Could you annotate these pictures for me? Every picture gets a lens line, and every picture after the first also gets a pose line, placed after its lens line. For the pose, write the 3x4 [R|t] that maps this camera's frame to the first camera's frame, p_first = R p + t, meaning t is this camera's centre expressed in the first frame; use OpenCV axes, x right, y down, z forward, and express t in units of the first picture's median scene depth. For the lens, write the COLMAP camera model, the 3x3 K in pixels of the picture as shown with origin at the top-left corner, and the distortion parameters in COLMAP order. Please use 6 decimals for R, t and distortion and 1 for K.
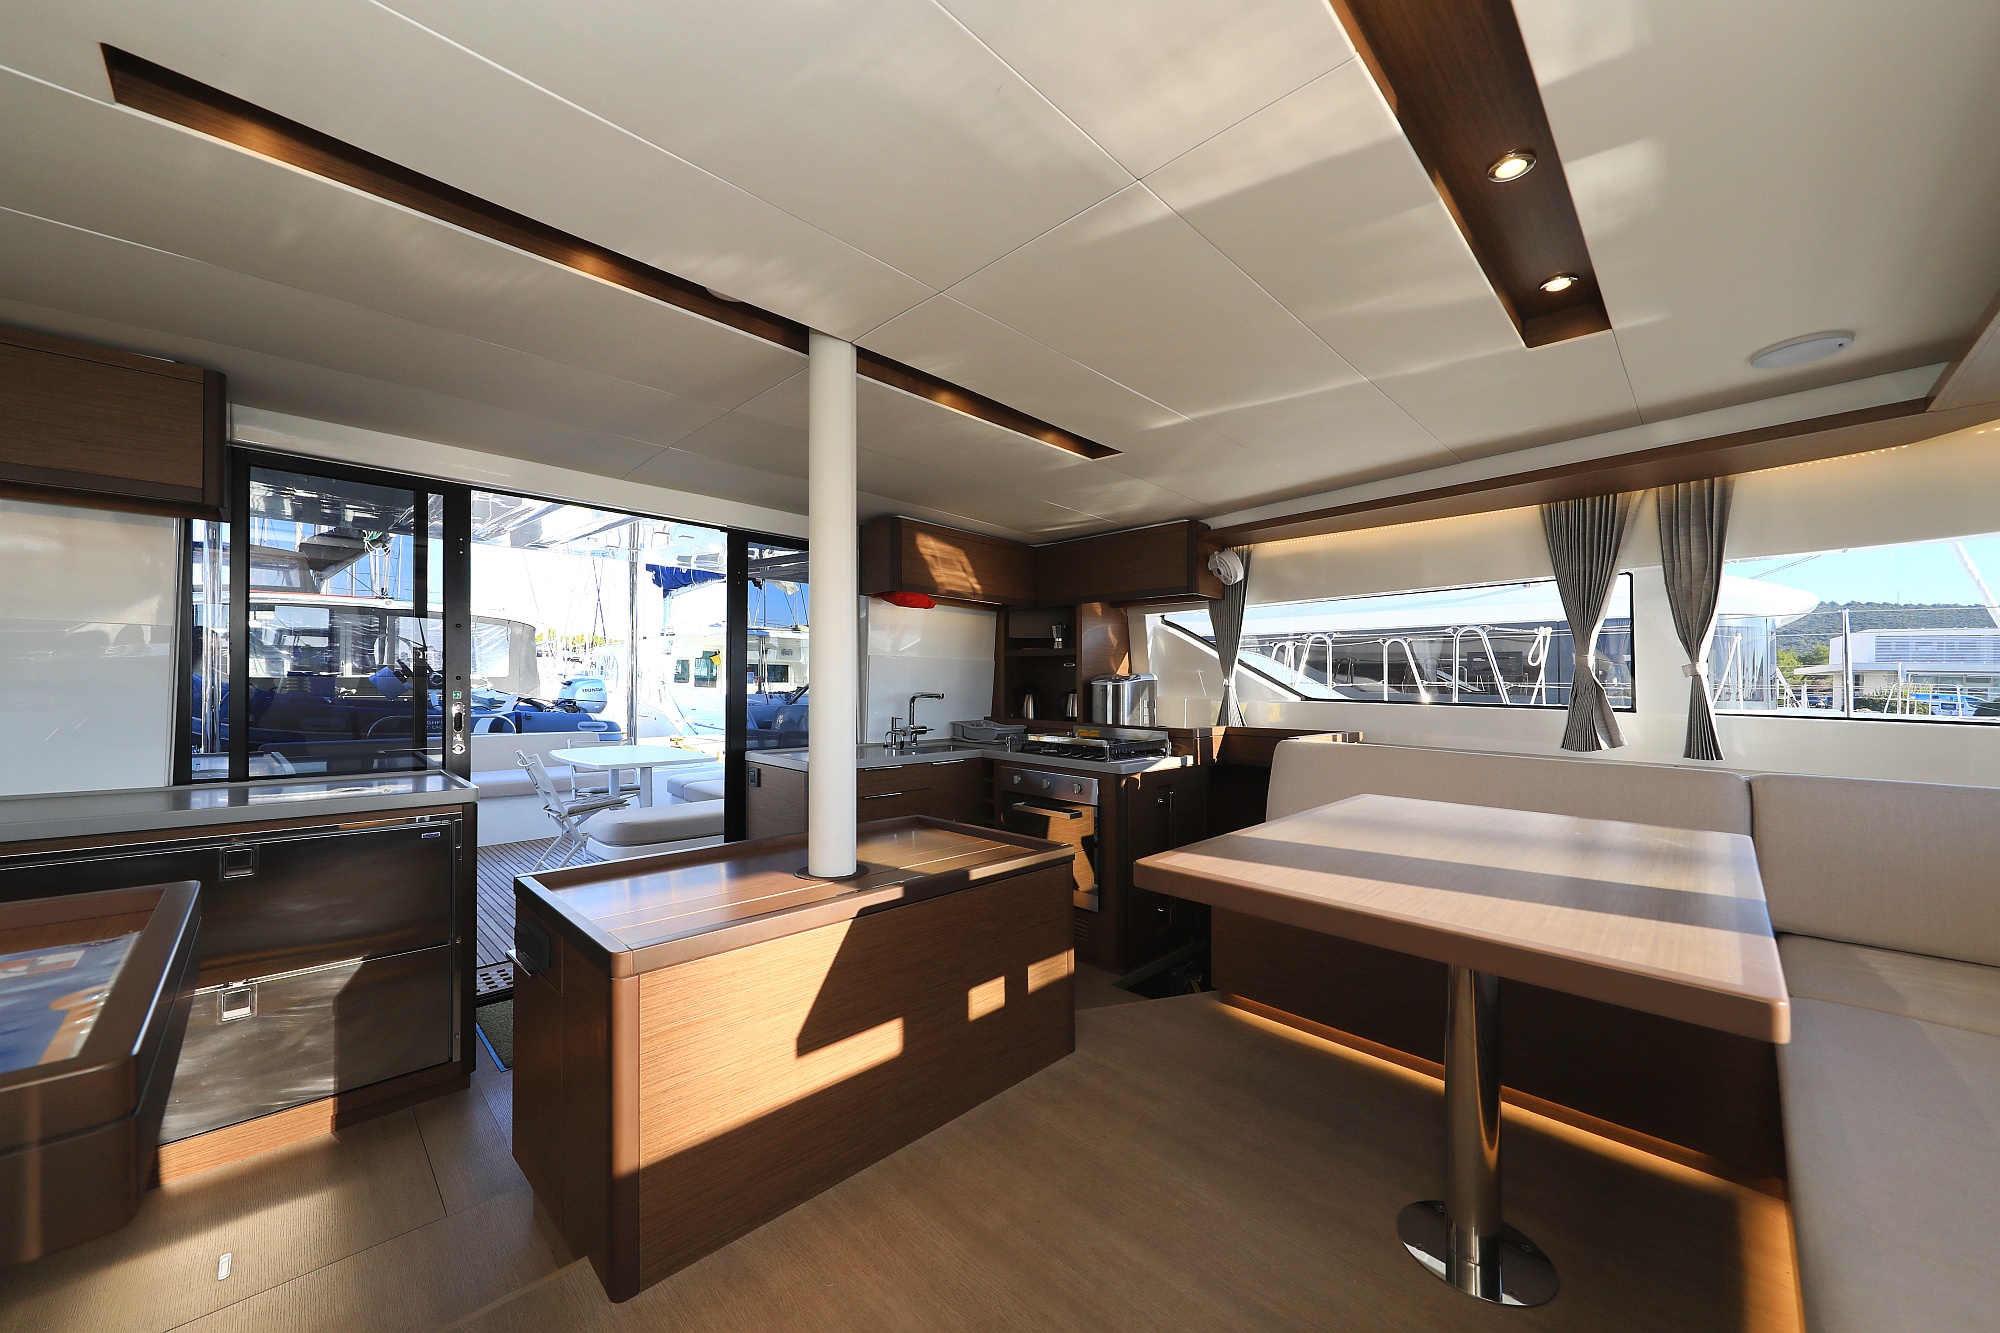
lens RADIAL K [[732.3, 0, 994.4], [0, 732.3, 678.7], [0, 0, 1]] dist [0.009016, 0.000008]
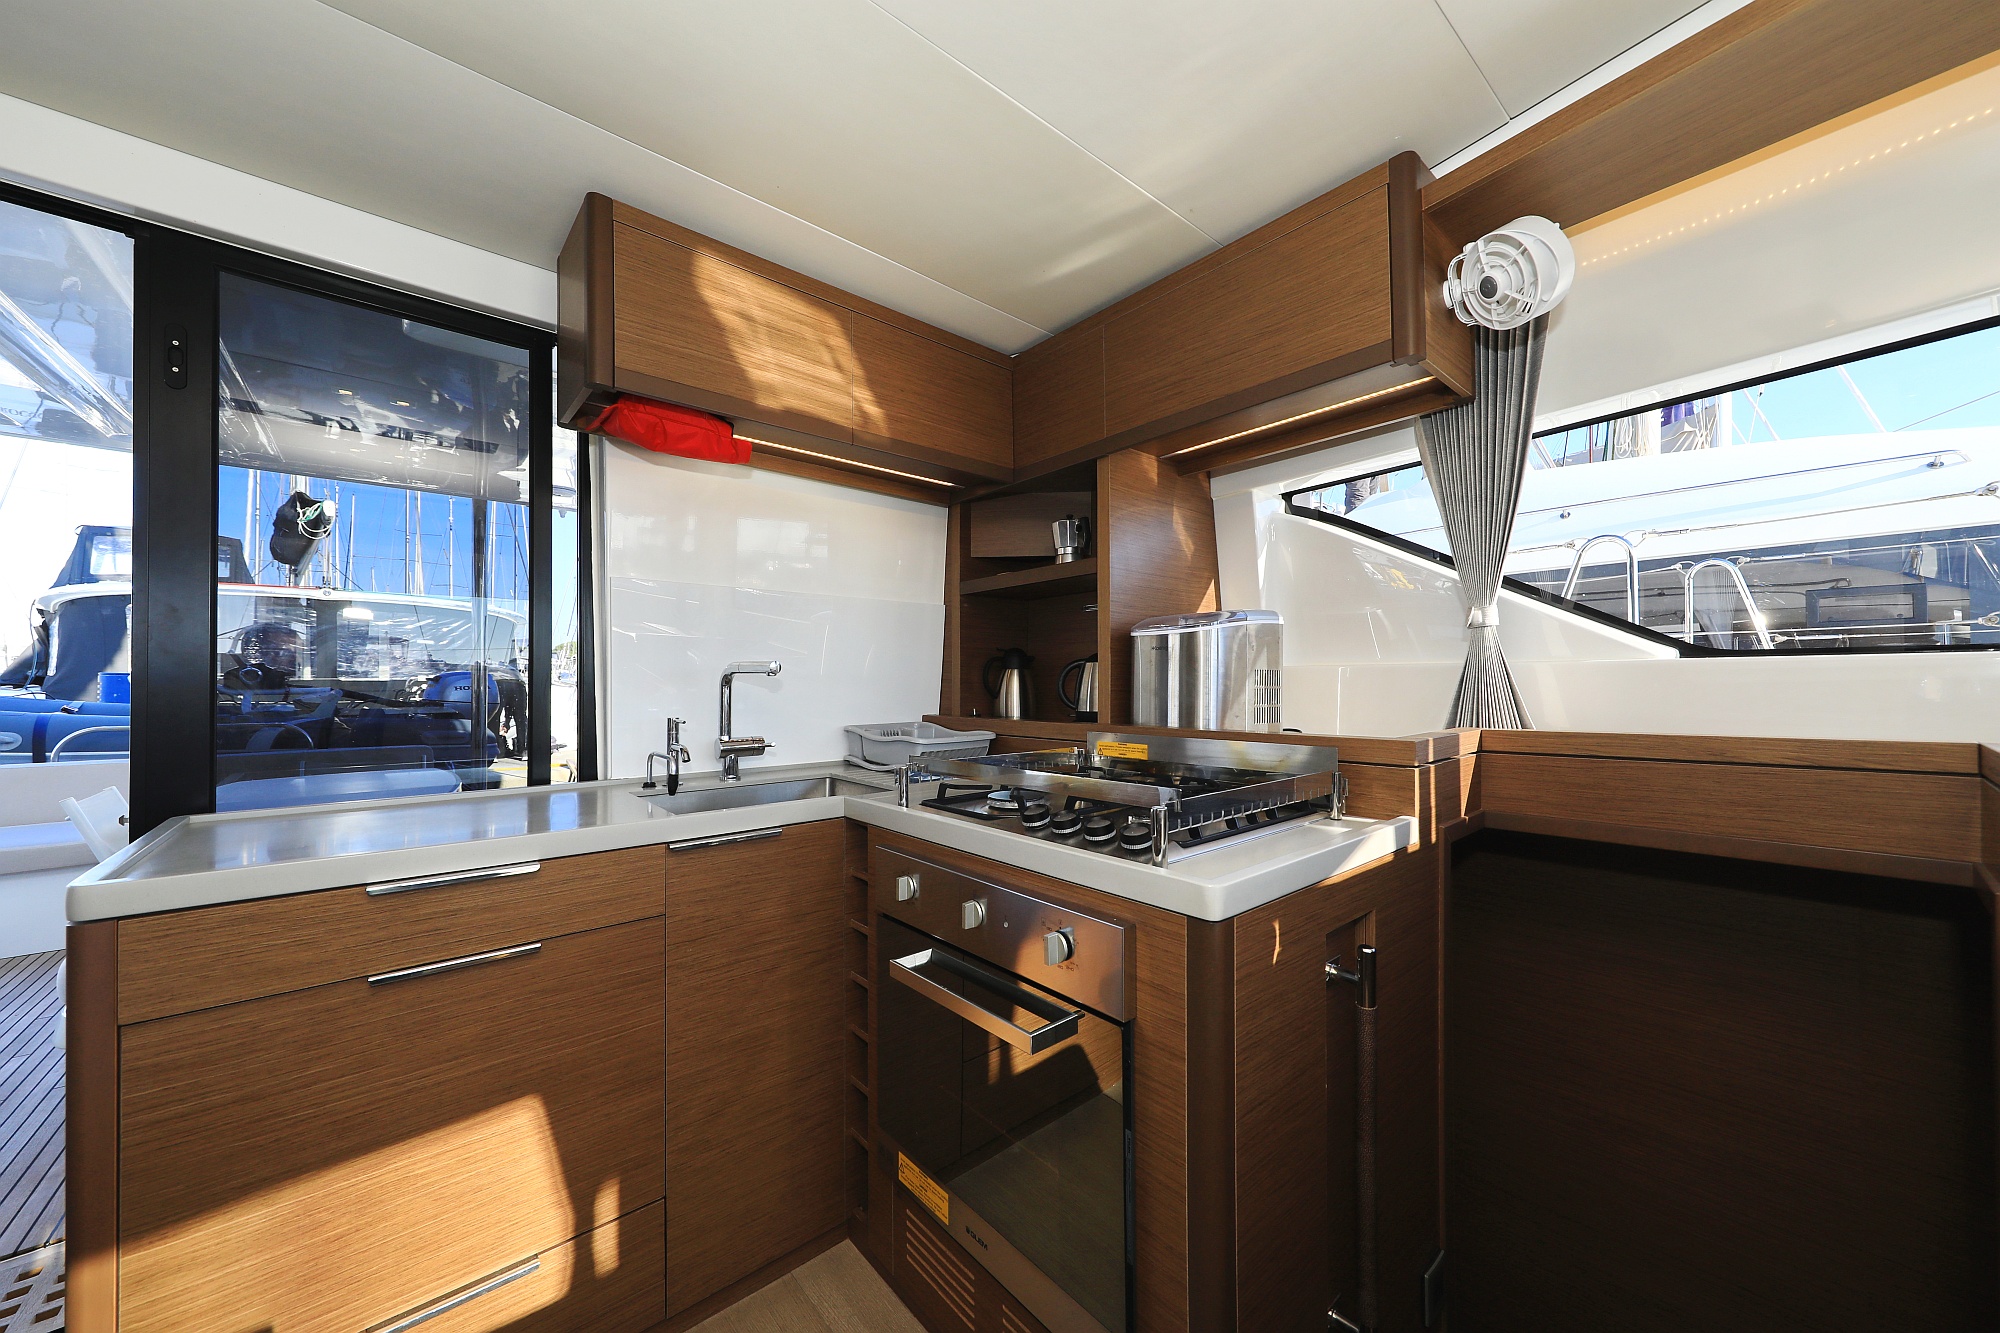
lens RADIAL K [[732.3, 0, 1003.3], [0, 732.3, 660.8], [0, 0, 1]] dist [0.009016, 0.000008]
pose [[0.995315, -0.021955, -0.094158, 0.098617], [0.019712, 0.999501, -0.024691, 0.031482], [0.094654, 0.022720, 0.995251, 0.562821]]
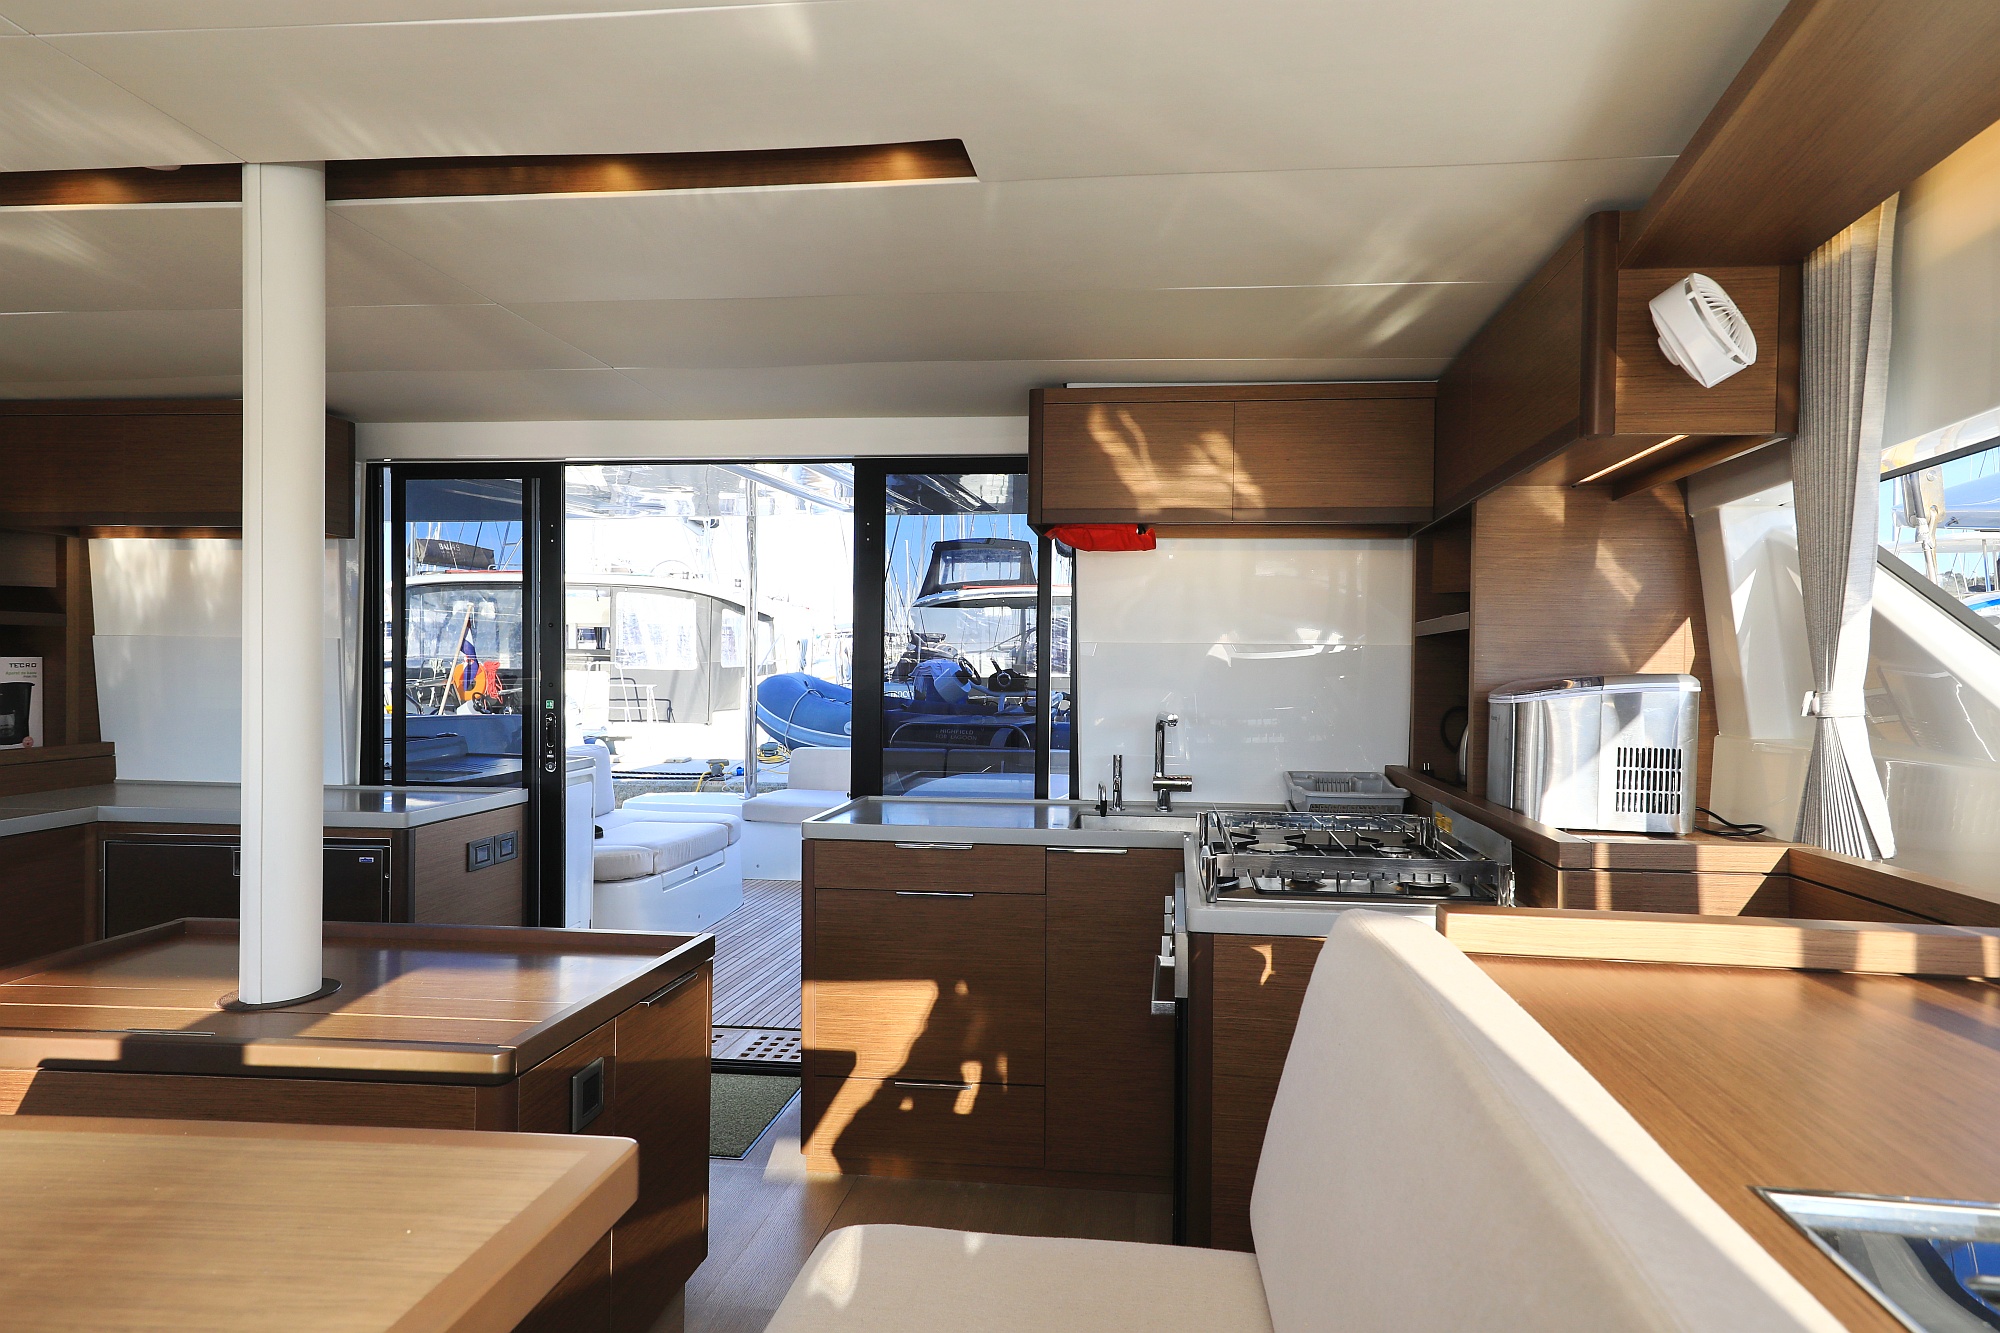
lens RADIAL K [[1095.6, 0, 998.1], [0, 1095.6, 689.5], [0, 0, 1]] dist [-0.034310, -0.004441]
pose [[0.611801, 0.009352, -0.790956, 0.428271], [0.003183, 0.999893, 0.014284, -0.007306], [0.791005, -0.011257, 0.611706, 0.428305]]
